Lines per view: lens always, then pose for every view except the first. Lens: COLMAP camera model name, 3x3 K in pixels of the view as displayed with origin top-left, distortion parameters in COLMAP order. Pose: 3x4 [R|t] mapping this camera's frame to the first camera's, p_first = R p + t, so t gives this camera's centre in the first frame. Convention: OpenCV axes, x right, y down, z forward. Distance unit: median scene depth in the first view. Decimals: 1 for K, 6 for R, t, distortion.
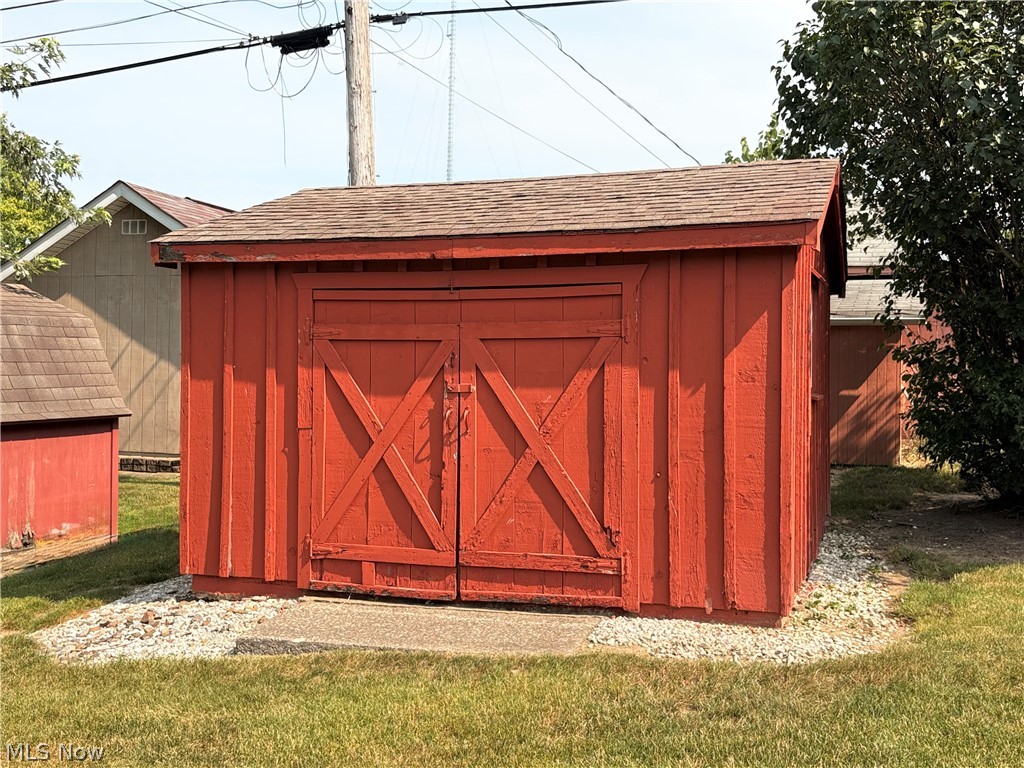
lens RADIAL K [[1101.7, 0, 511.6], [0, 1101.7, 383.0], [0, 0, 1]] dist [0.031613, 0.000000]
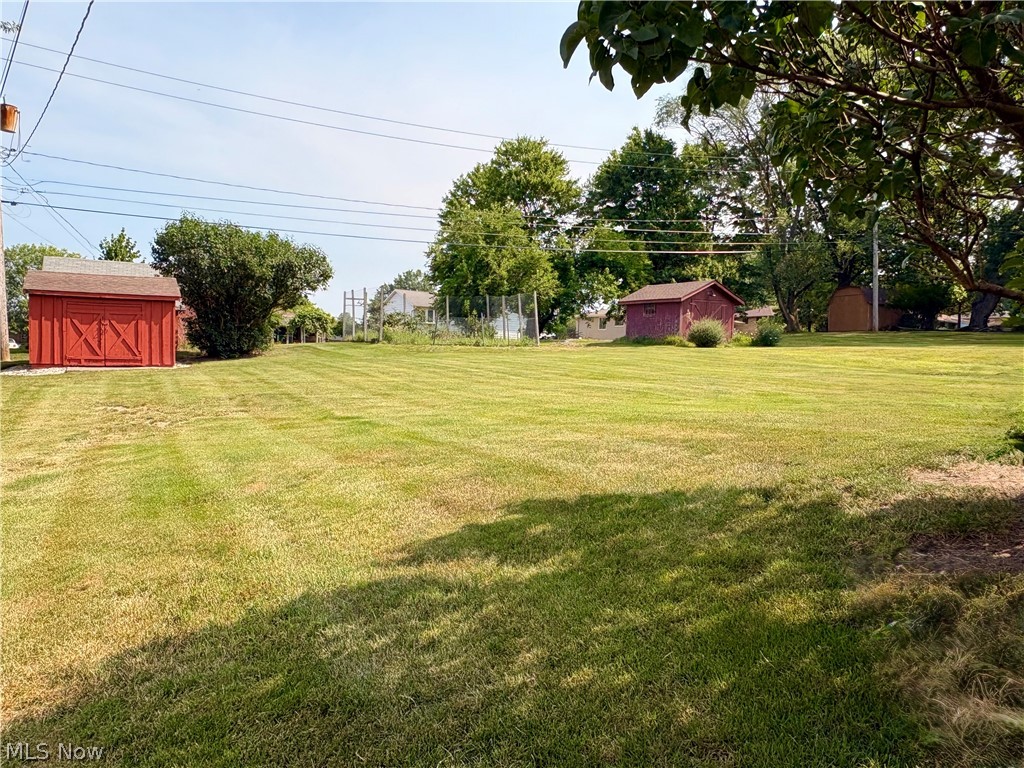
lens RADIAL K [[780.7, 0, 511.5], [0, 780.7, 381.3], [0, 0, 1]] dist [0.001054, 0.000514]
pose [[0.691328, -0.019106, 0.722289, -1.330390], [-0.022027, 0.998628, 0.047499, 0.056718], [-0.722206, -0.048747, 0.689959, -2.768228]]
